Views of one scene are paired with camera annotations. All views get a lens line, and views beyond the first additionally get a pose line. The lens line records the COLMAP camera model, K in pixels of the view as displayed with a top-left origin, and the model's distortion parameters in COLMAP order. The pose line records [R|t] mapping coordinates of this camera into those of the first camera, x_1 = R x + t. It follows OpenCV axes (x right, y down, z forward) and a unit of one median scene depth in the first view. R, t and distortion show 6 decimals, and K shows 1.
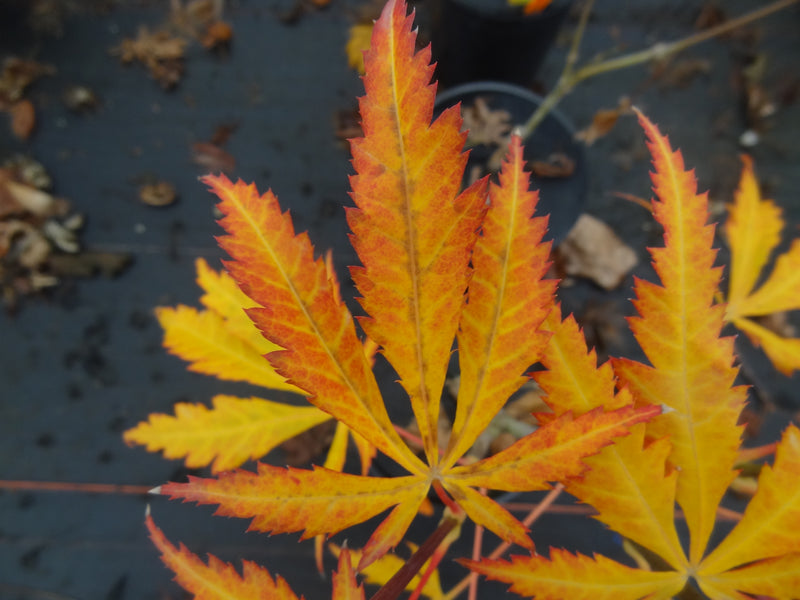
lens RADIAL K [[561.9, 0, 400.0], [0, 561.9, 300.0], [0, 0, 1]] dist [-0.000051, 0.001528]
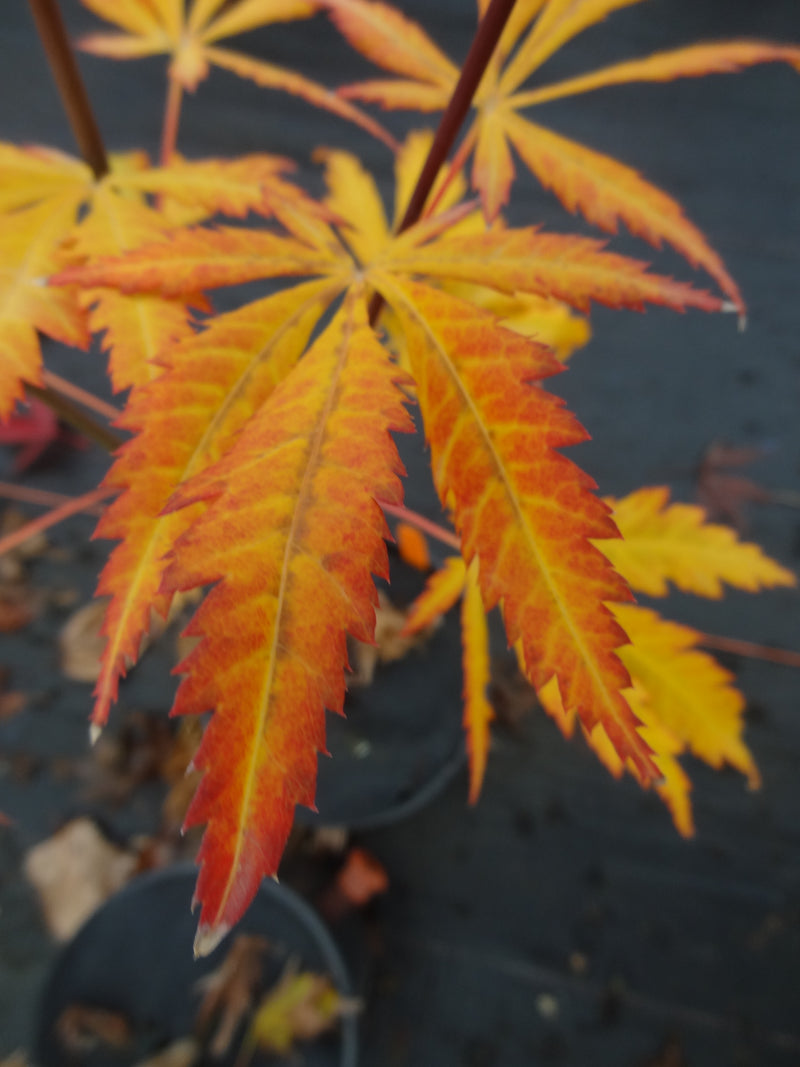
lens RADIAL K [[749.5, 0, 400.0], [0, 749.5, 533.5], [0, 0, 1]] dist [-0.000051, 0.001528]
pose [[-0.982105, -0.166682, 0.087673, -0.145877], [0.188326, -0.865076, 0.464949, -0.480843], [-0.001655, 0.473139, 0.880986, 0.273053]]
